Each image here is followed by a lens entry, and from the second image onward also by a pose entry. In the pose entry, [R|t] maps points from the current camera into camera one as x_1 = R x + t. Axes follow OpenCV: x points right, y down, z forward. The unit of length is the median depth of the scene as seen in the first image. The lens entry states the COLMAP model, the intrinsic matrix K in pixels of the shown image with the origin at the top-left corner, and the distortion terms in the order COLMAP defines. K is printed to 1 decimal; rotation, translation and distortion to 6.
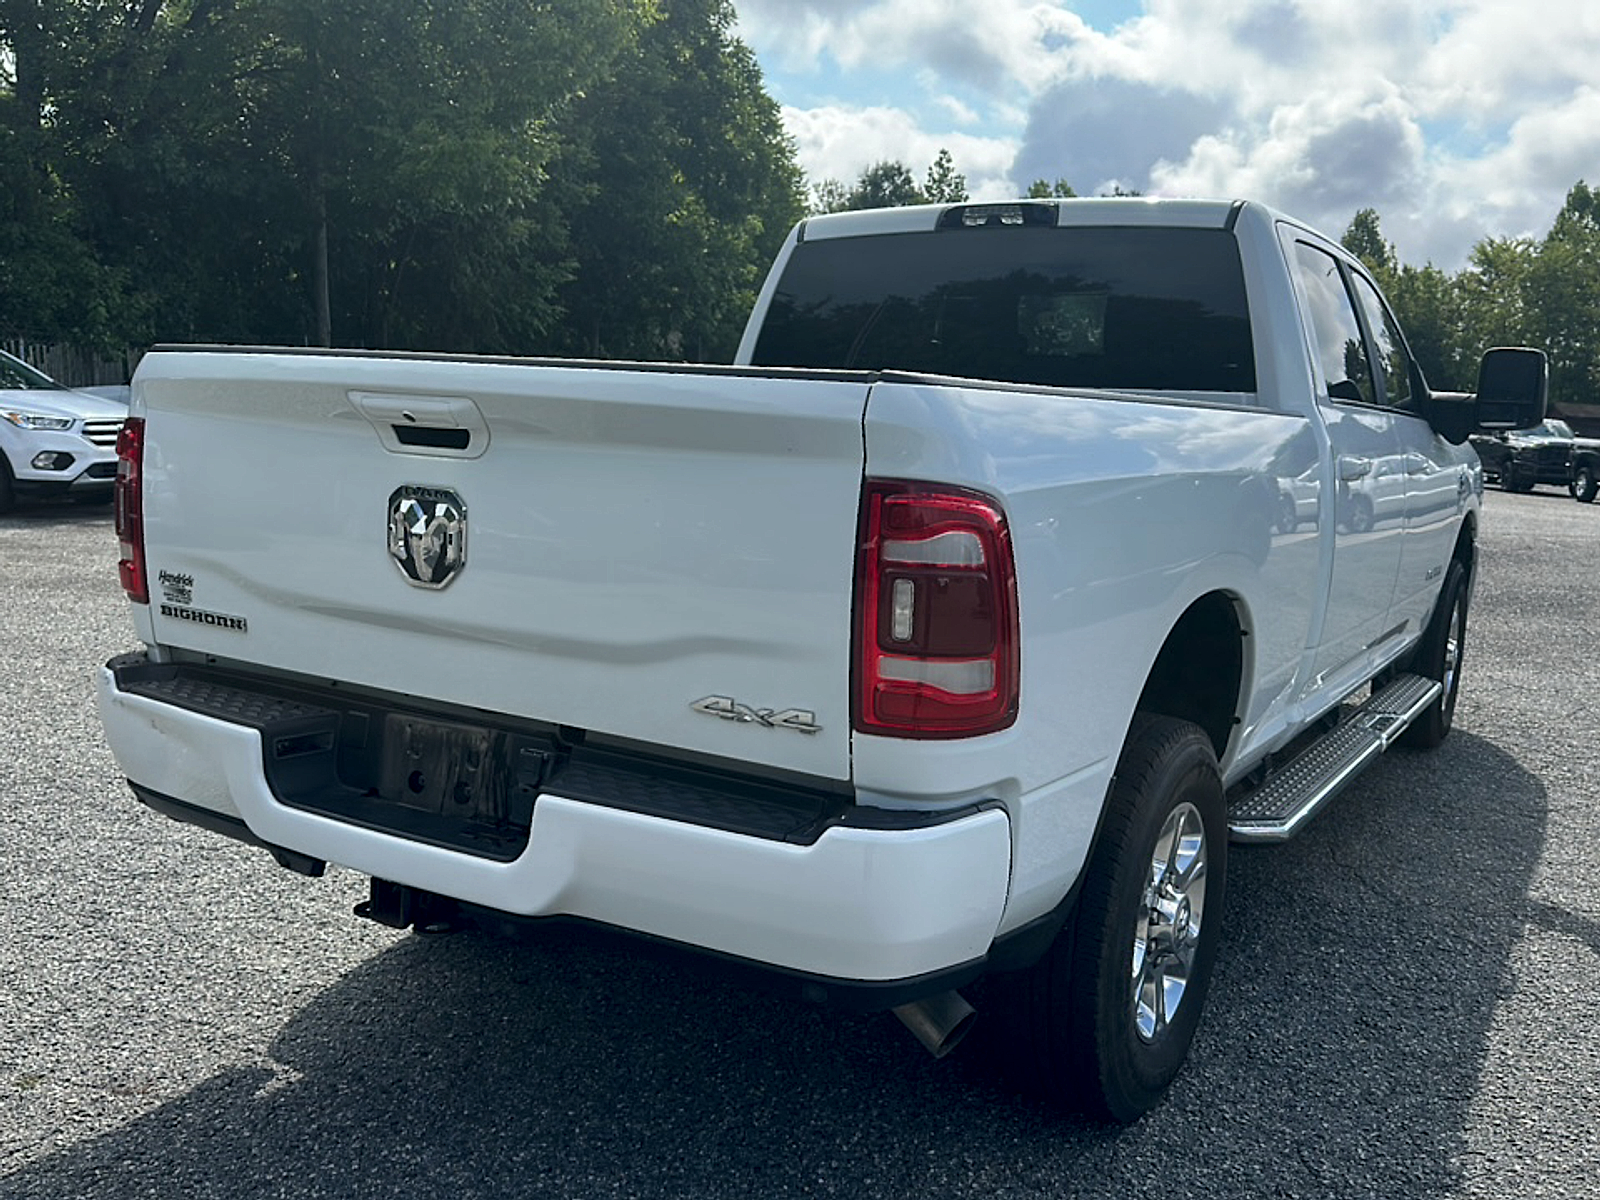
lens RADIAL K [[1430.0, 0, 798.6], [0, 1430.0, 605.1], [0, 0, 1]] dist [0.017596, -0.031479]
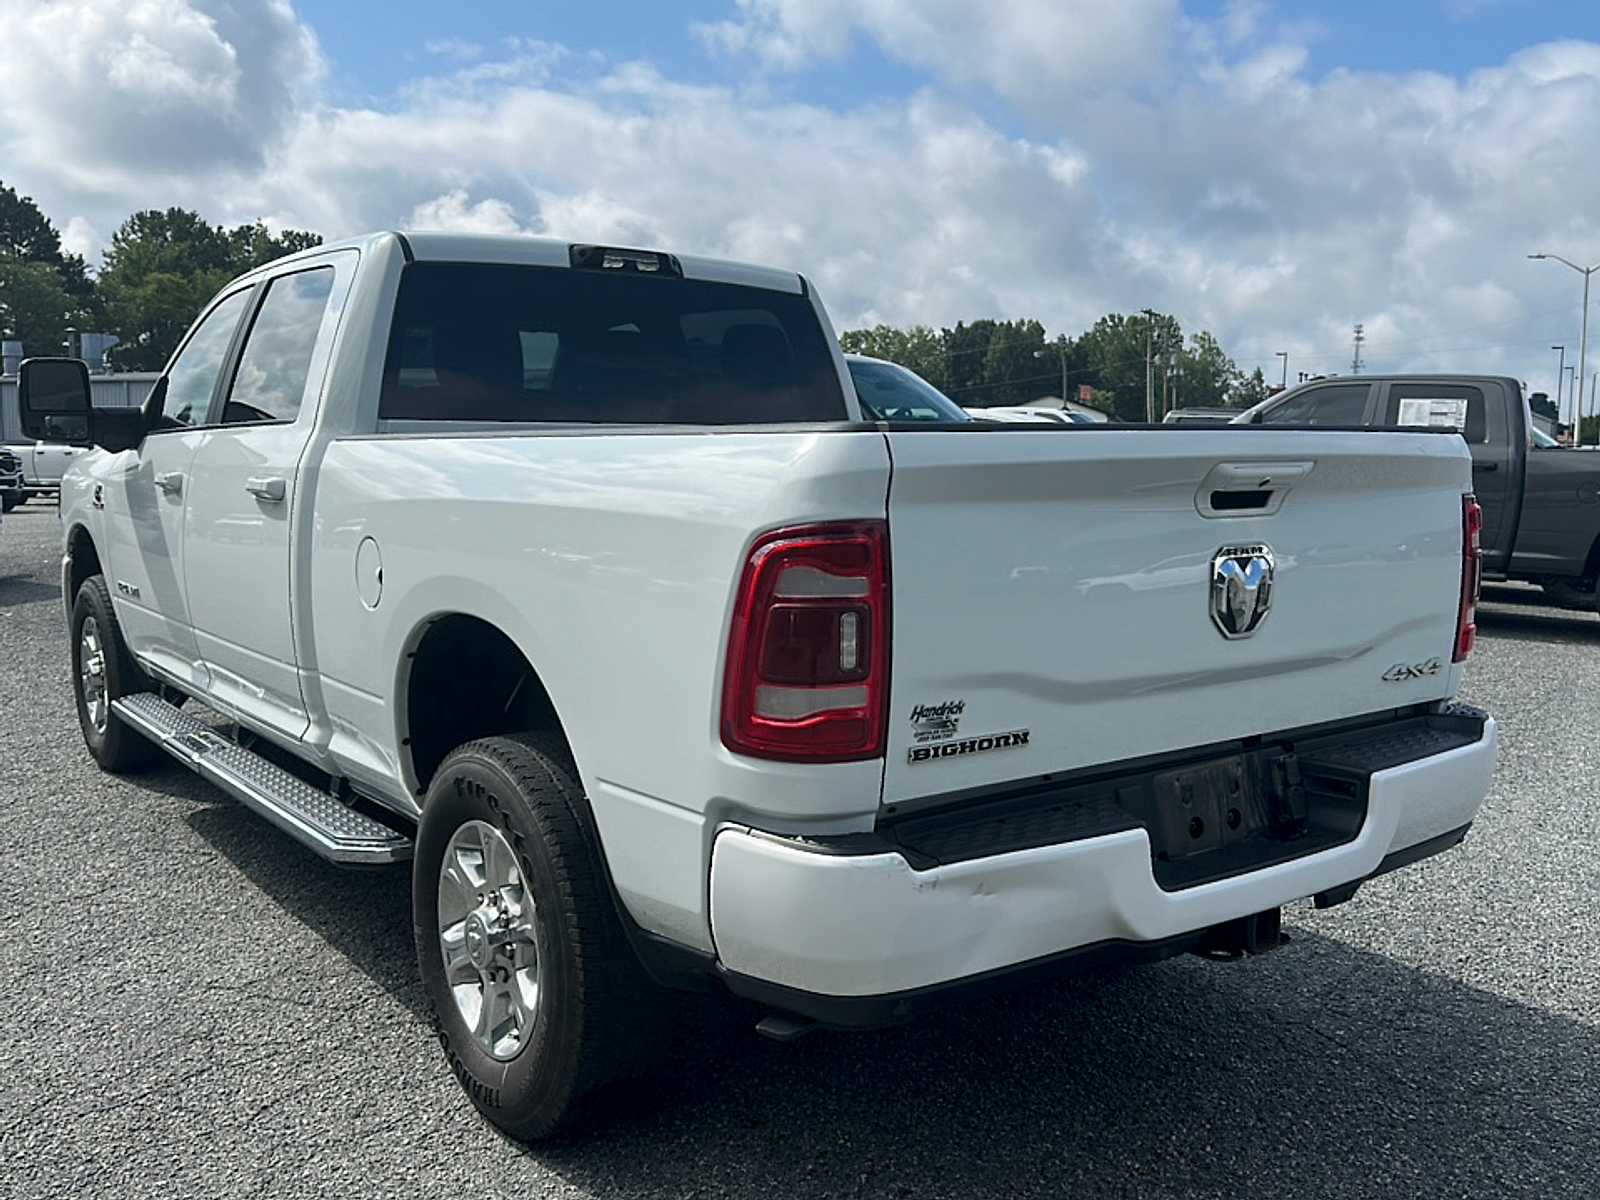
lens RADIAL K [[1430.0, 0, 797.5], [0, 1430.0, 604.6], [0, 0, 1]] dist [0.017596, -0.031479]
pose [[0.355038, -0.142950, 0.923858, -1.177164], [0.142001, 0.985019, 0.097842, -0.163035], [-0.924004, 0.096451, 0.370018, 0.772449]]
